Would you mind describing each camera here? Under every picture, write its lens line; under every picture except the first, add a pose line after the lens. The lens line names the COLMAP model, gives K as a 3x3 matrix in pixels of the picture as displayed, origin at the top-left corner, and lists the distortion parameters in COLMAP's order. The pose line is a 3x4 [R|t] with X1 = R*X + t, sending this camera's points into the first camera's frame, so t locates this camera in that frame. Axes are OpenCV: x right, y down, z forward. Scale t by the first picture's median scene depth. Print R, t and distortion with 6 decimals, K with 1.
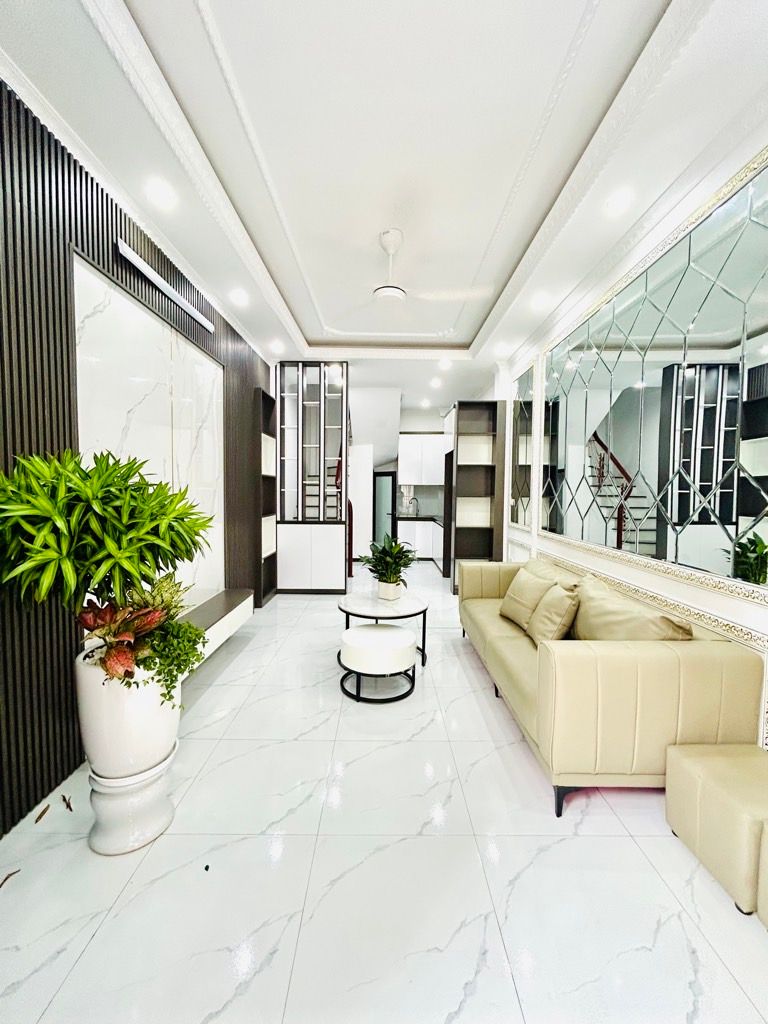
lens RADIAL K [[418.4, 0, 384.0], [0, 418.4, 512.0], [0, 0, 1]] dist [-0.001706, 0.005248]
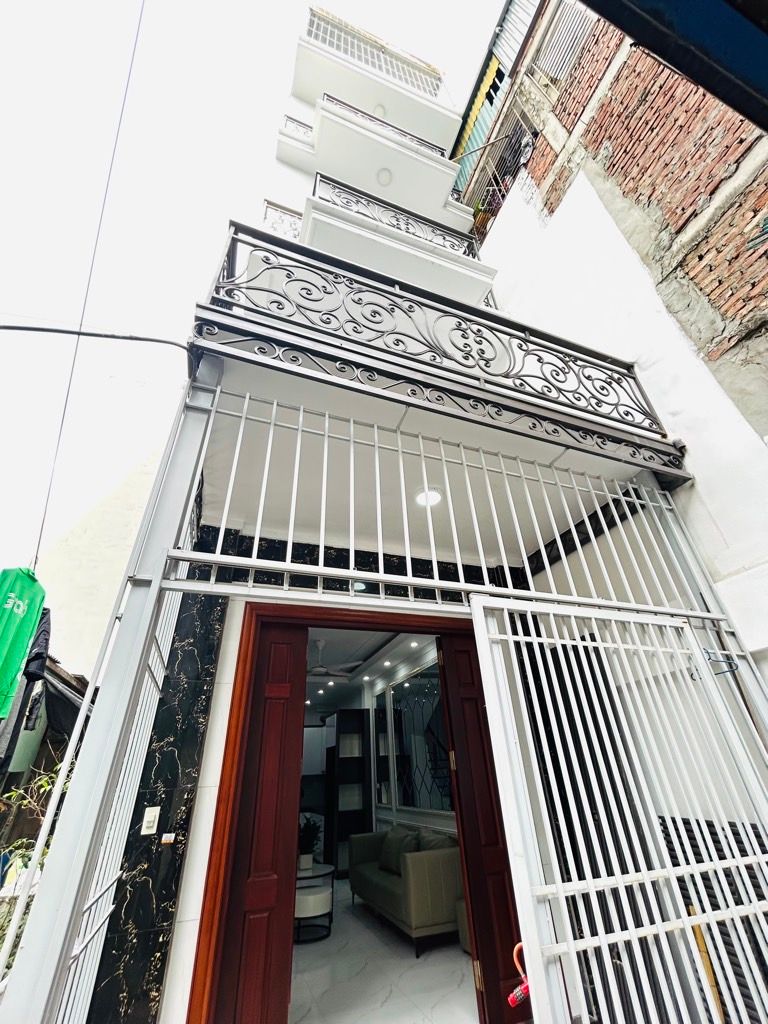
lens RADIAL K [[418.4, 0, 384.0], [0, 418.4, 512.0], [0, 0, 1]] dist [-0.001706, 0.005248]
pose [[0.943358, 0.130900, 0.304861, -0.167578], [0.073473, 0.813638, -0.576710, 0.028848], [-0.323538, 0.566444, 0.757935, -0.449680]]
